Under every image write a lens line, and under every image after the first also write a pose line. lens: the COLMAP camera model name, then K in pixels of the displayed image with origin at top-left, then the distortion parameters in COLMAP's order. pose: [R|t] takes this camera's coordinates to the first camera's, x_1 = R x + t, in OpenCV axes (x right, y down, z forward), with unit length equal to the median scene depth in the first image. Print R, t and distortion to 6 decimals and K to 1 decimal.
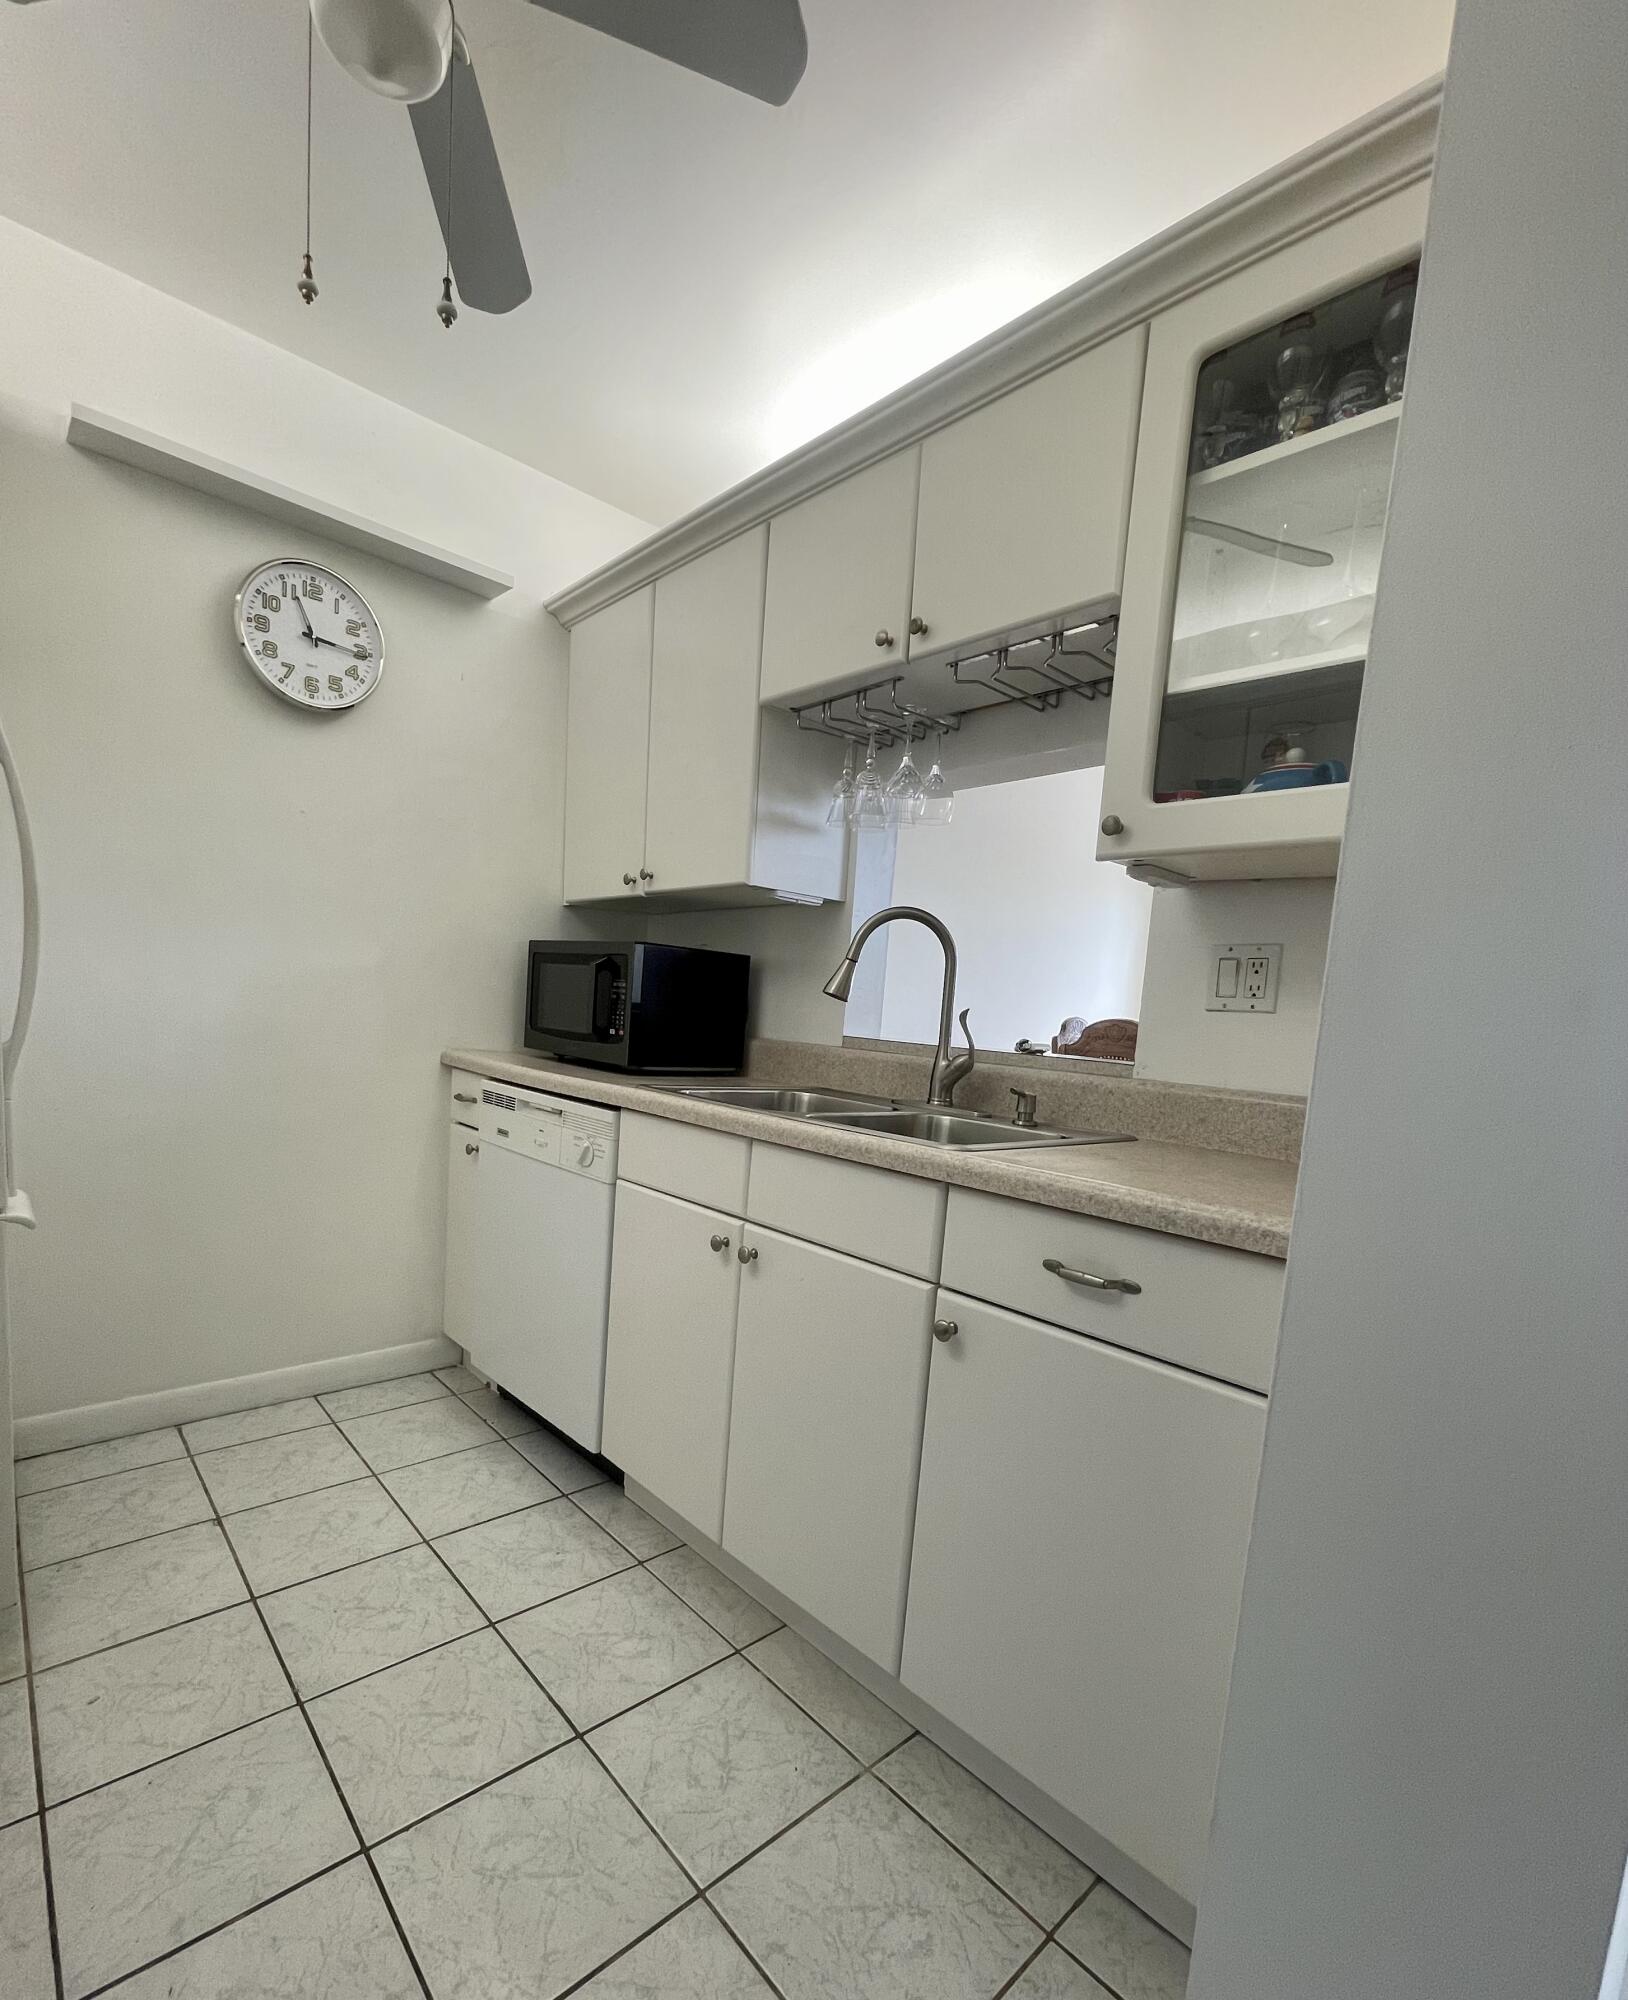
lens RADIAL K [[914.3, 0, 775.1], [0, 914.3, 1121.4], [0, 0, 1]] dist [-0.002864, 0.003047]
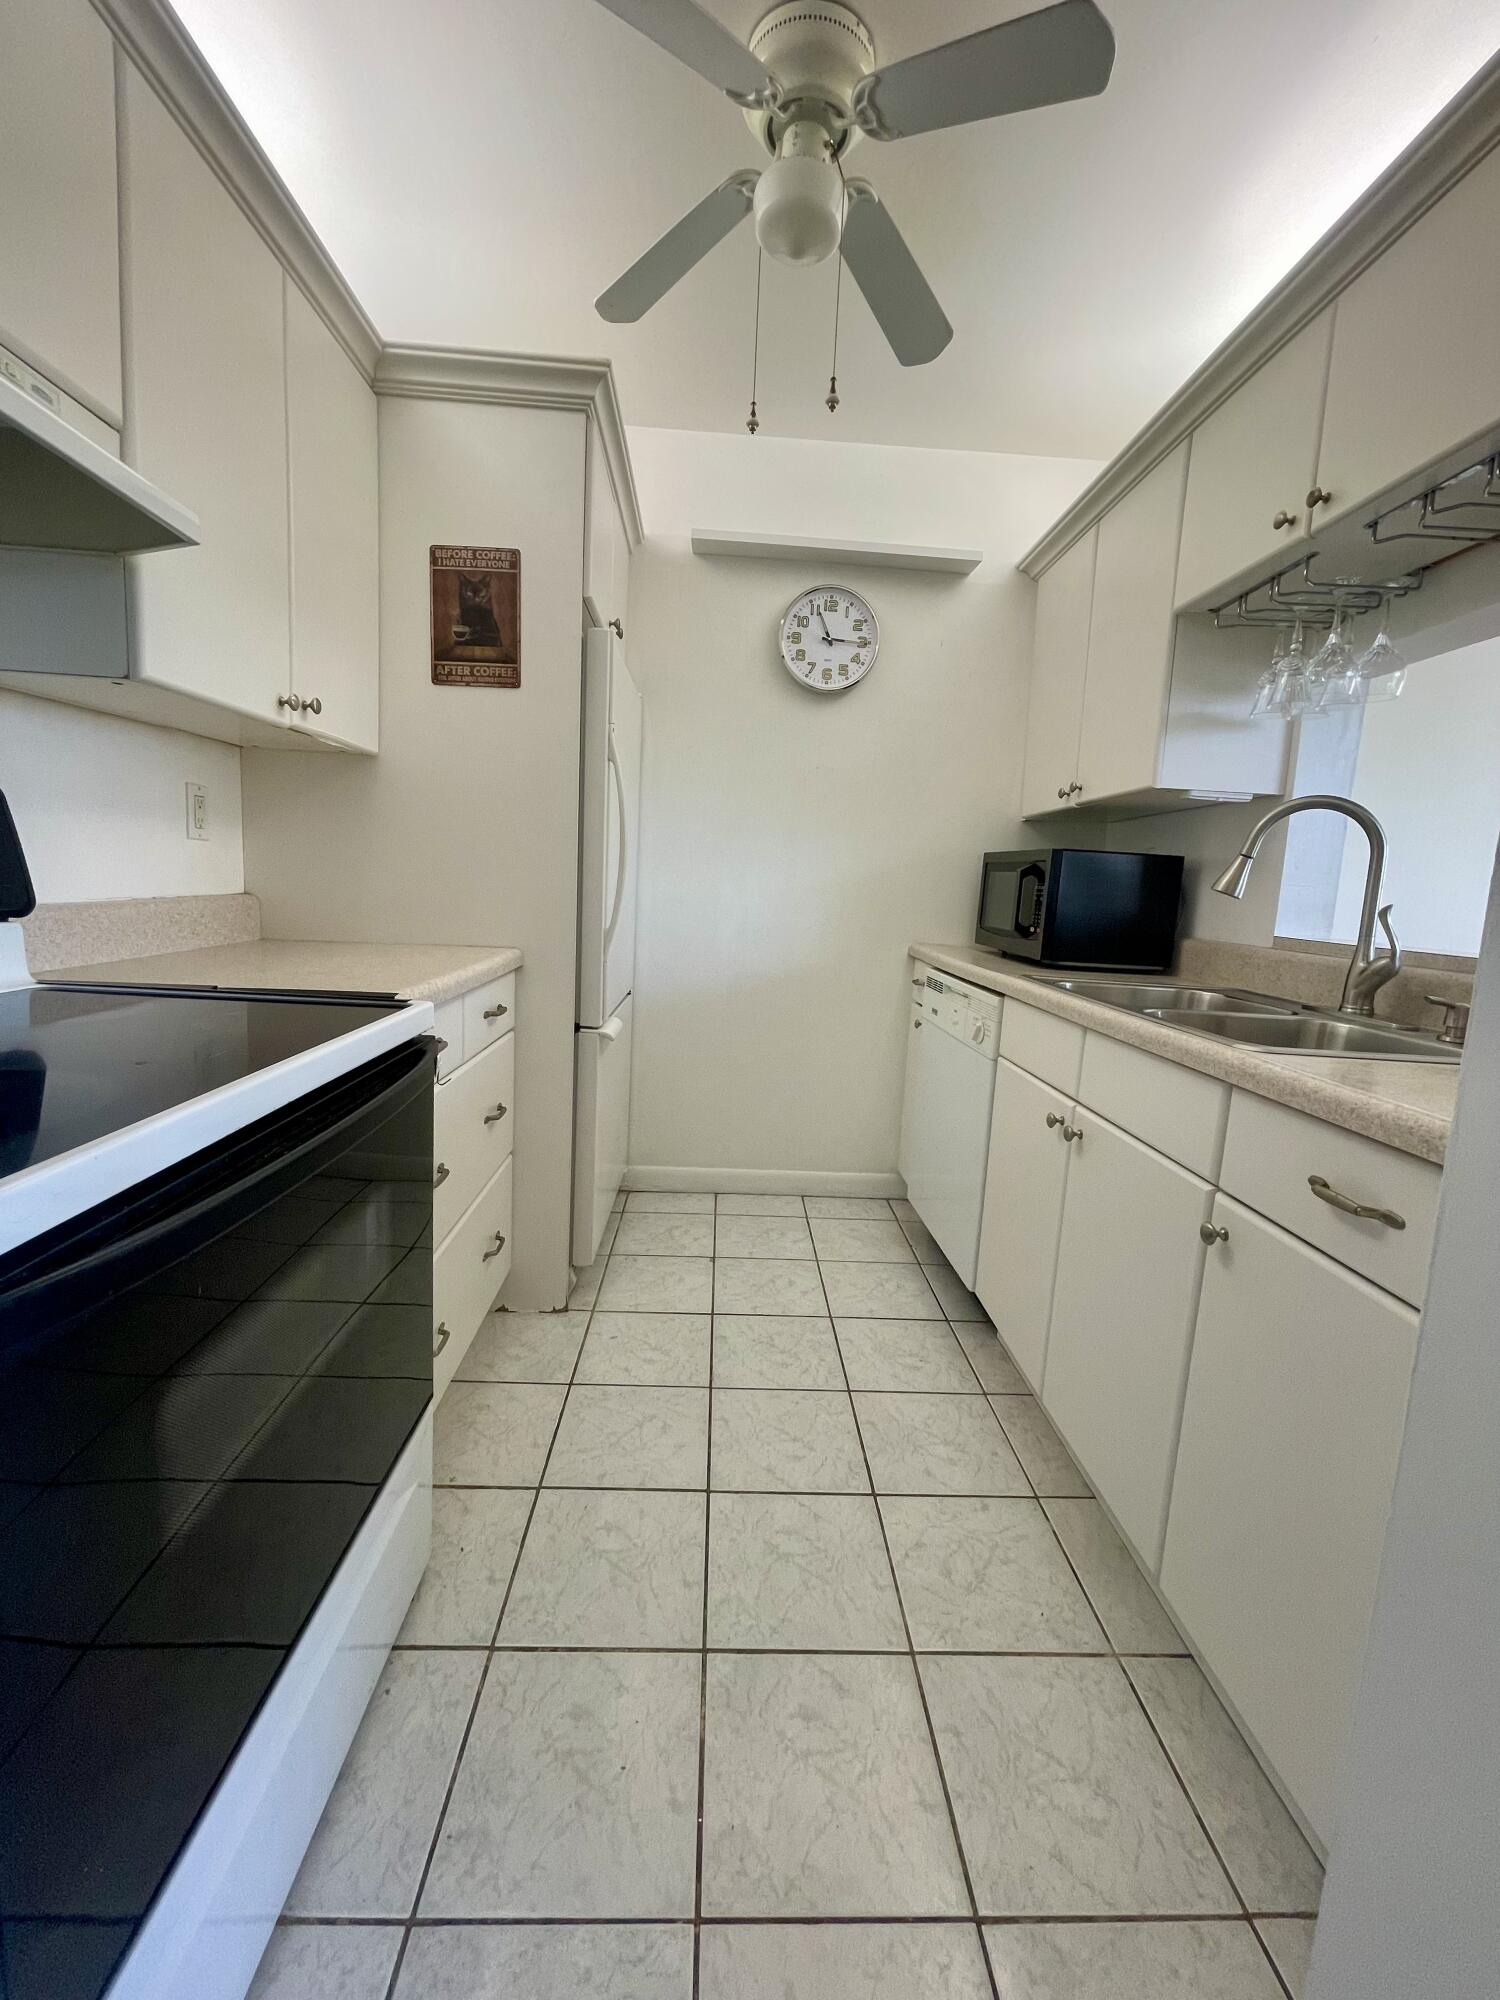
lens RADIAL K [[807.8, 0, 749.5], [0, 807.8, 993.0], [0, 0, 1]] dist [0.001663, 0.001315]
pose [[0.774859, 0.059905, -0.629289, 0.219027], [-0.077089, 0.997024, -0.000011, 0.008386], [0.627416, 0.048520, 0.777171, 0.011133]]
